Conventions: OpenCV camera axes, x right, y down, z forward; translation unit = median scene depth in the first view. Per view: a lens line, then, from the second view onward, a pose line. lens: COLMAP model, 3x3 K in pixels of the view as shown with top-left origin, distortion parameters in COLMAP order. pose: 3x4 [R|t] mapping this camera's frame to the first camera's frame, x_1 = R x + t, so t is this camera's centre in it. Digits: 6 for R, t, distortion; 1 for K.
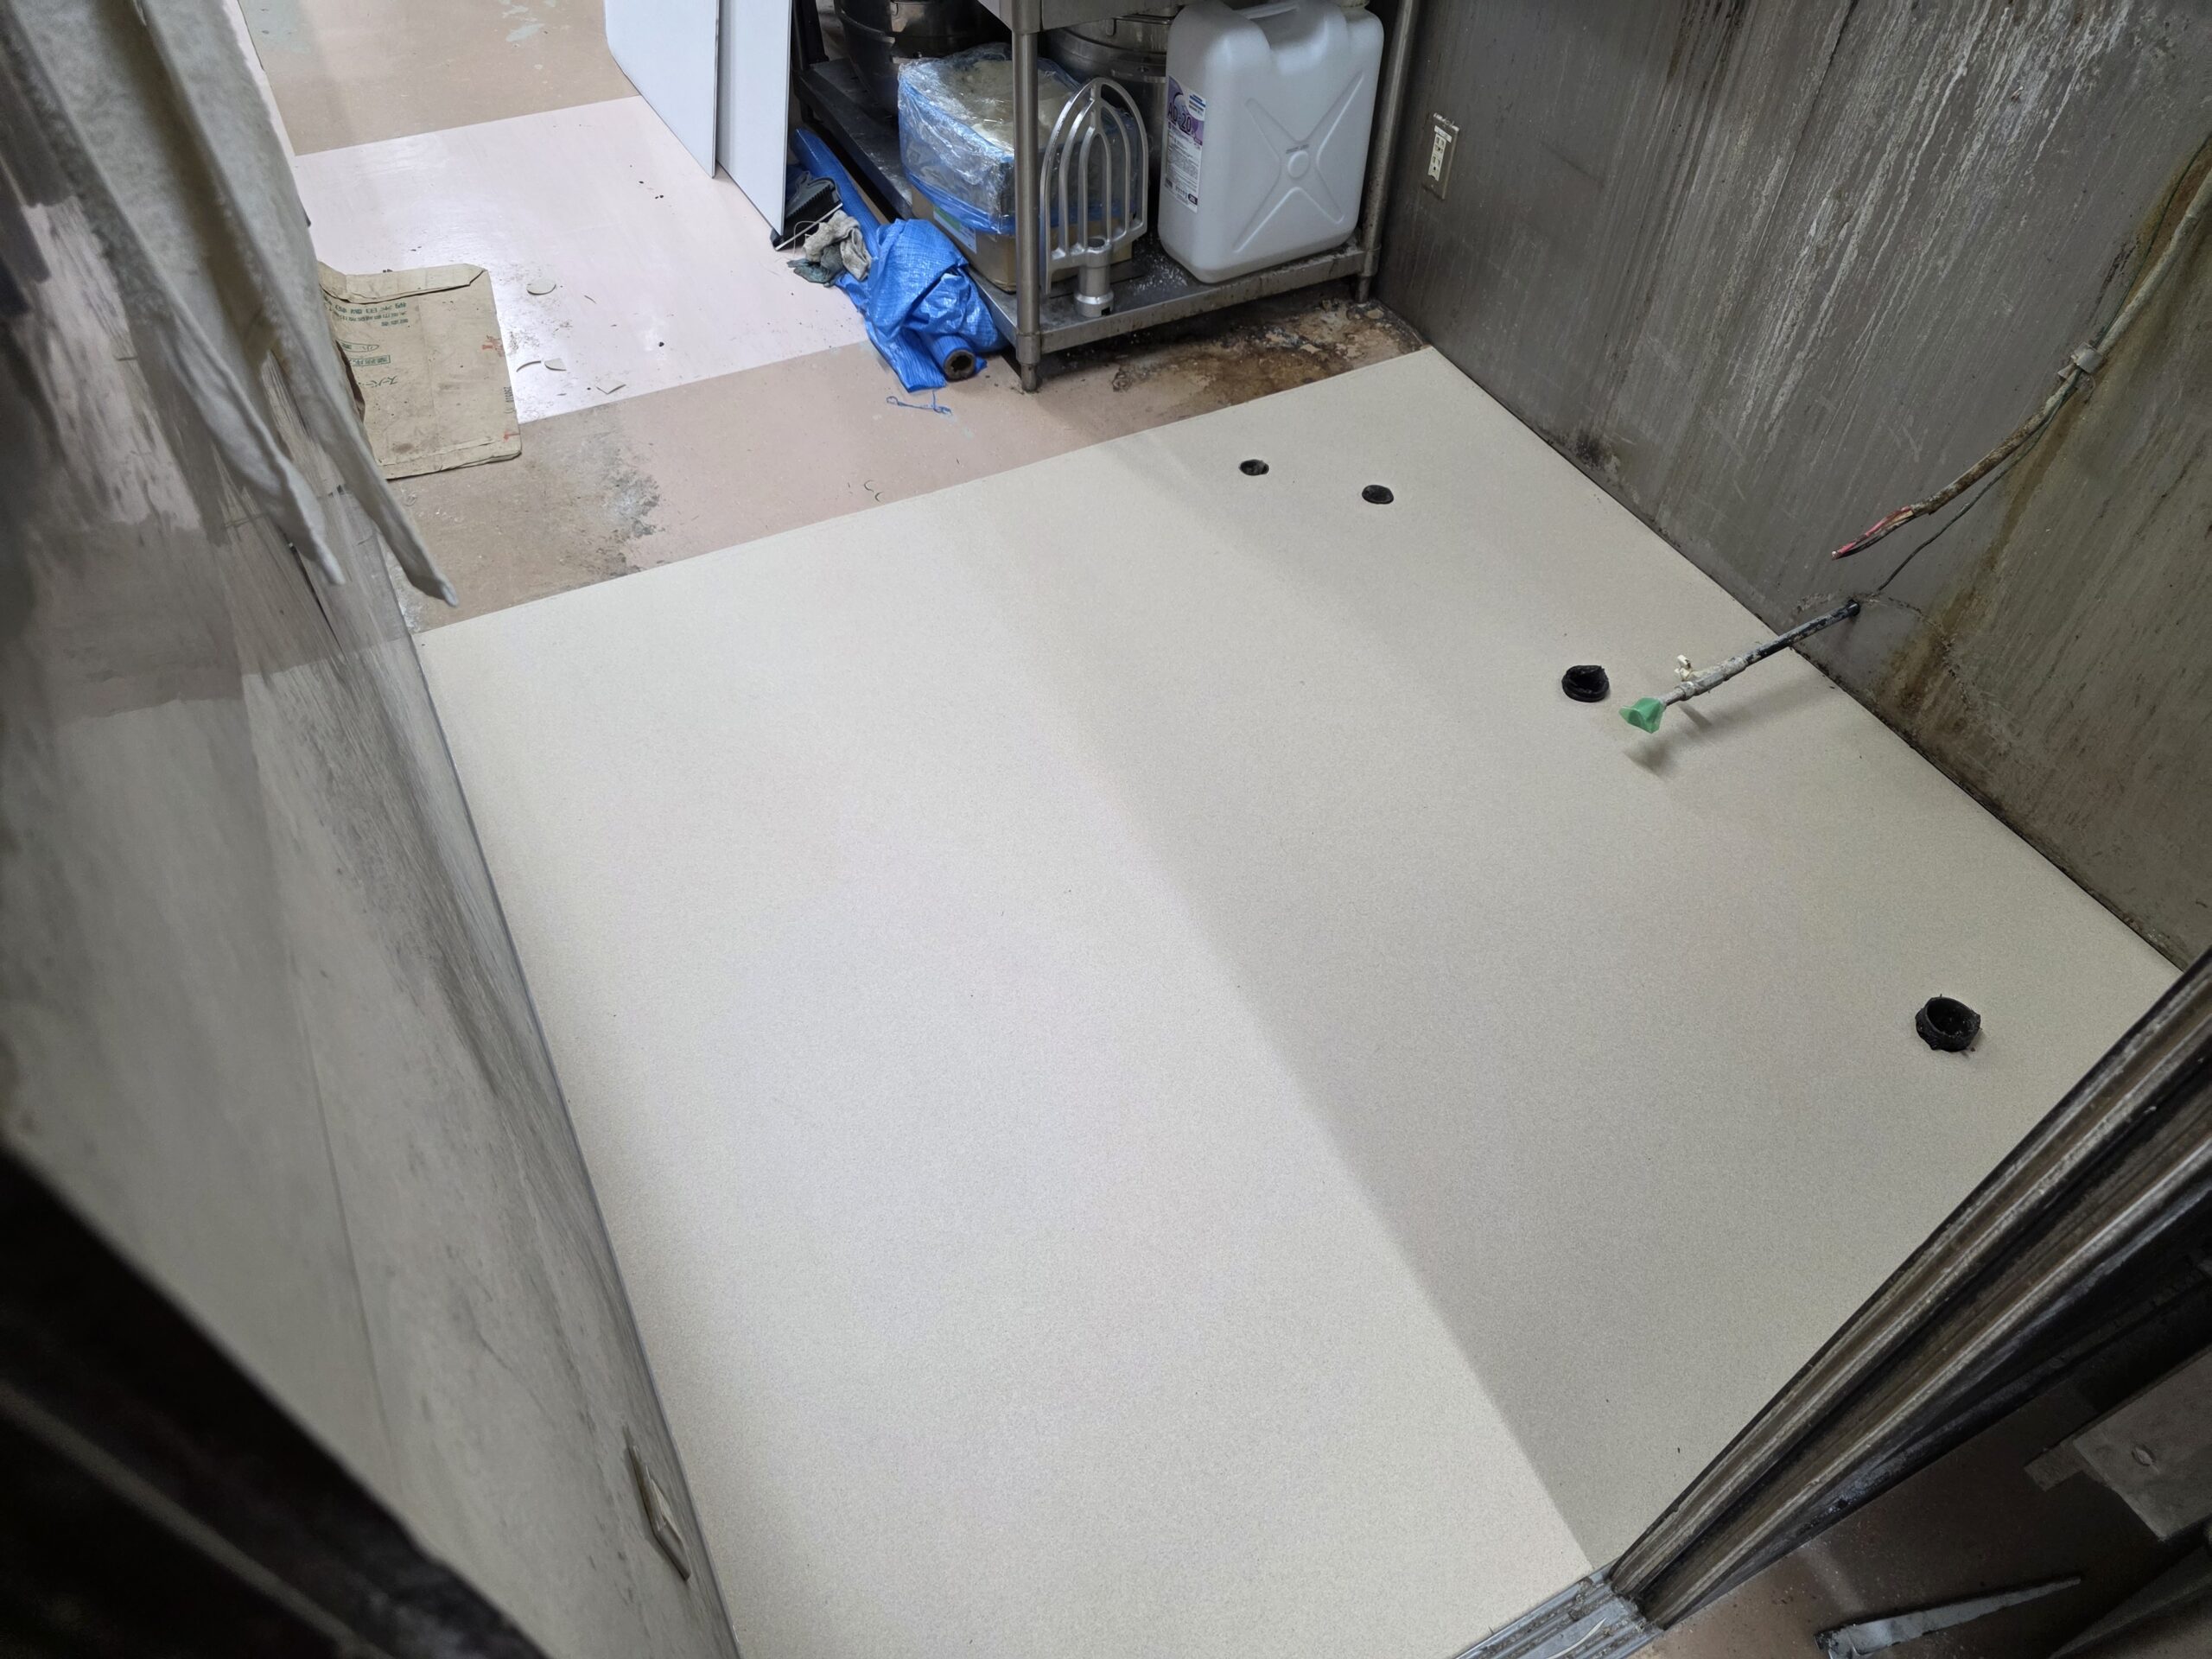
lens RADIAL K [[1505.1, 0, 1095.0], [0, 1505.1, 841.9], [0, 0, 1]] dist [0.029368, -0.024460]
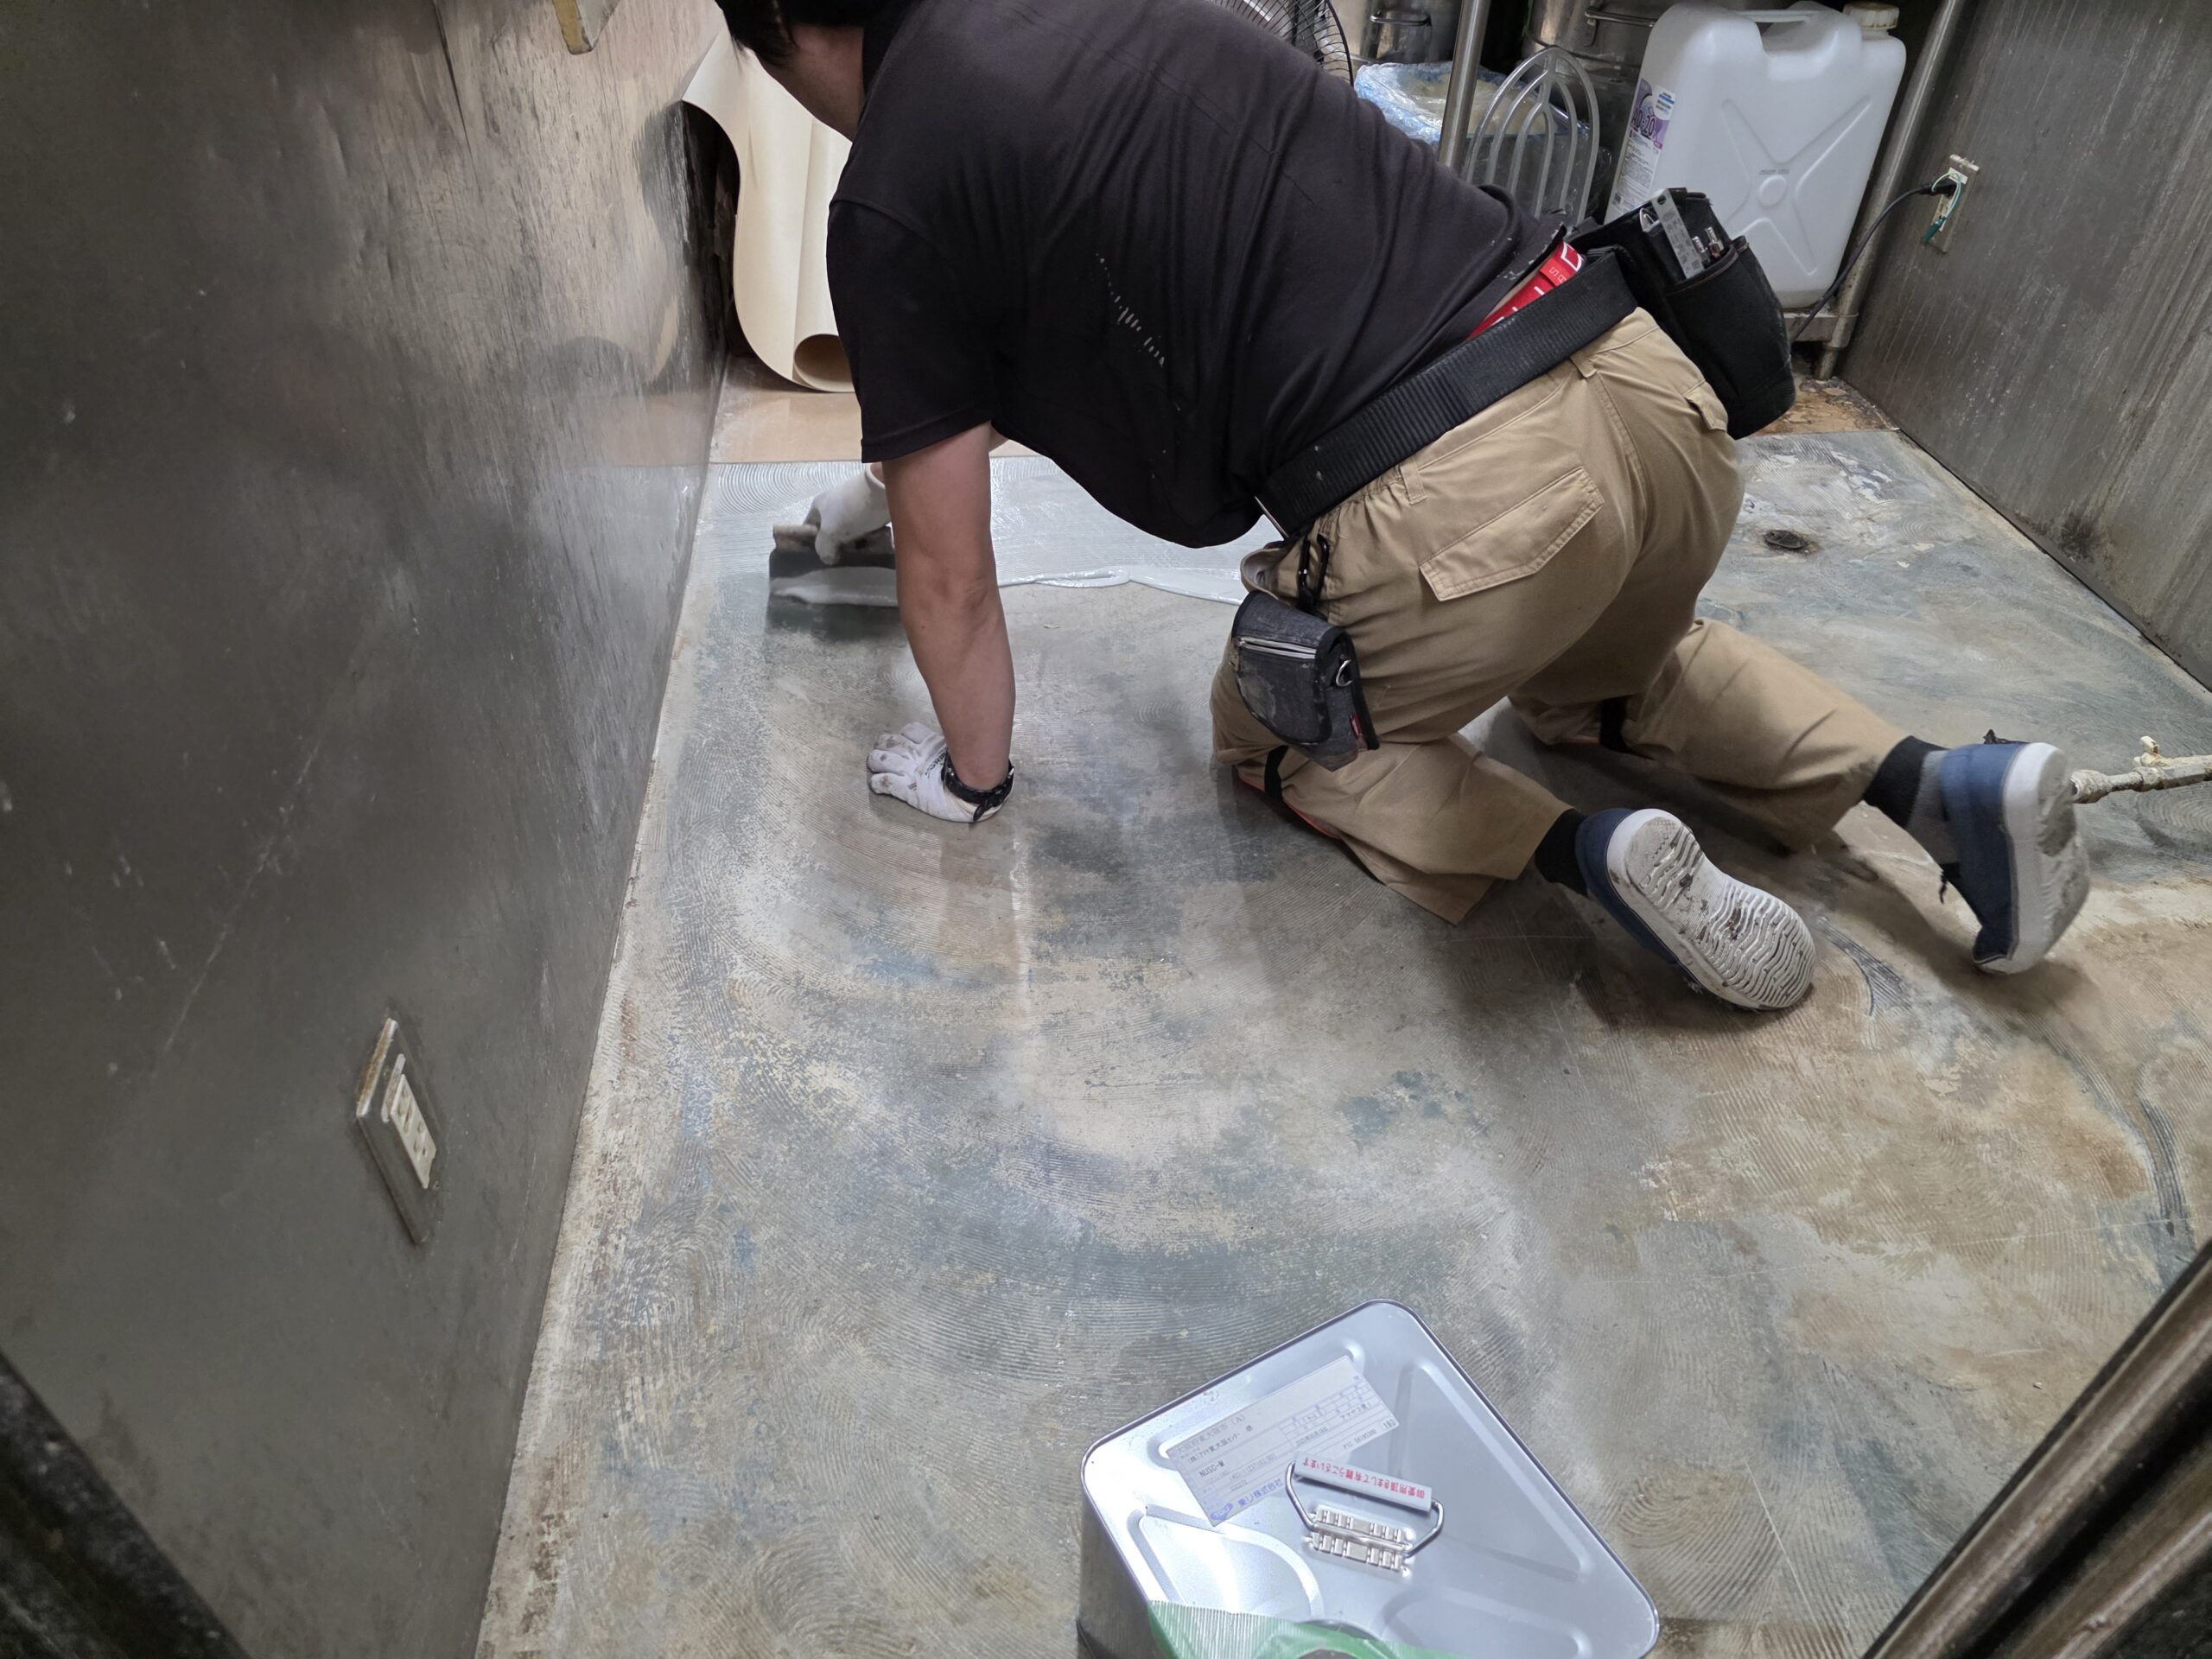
lens RADIAL K [[1505.1, 0, 1099.6], [0, 1505.1, 835.4], [0, 0, 1]] dist [0.029368, -0.024460]
pose [[0.935011, 0.230557, -0.269440, 0.098885], [-0.273590, 0.952403, -0.134450, 0.145882], [0.225617, 0.199428, 0.953585, 0.152681]]
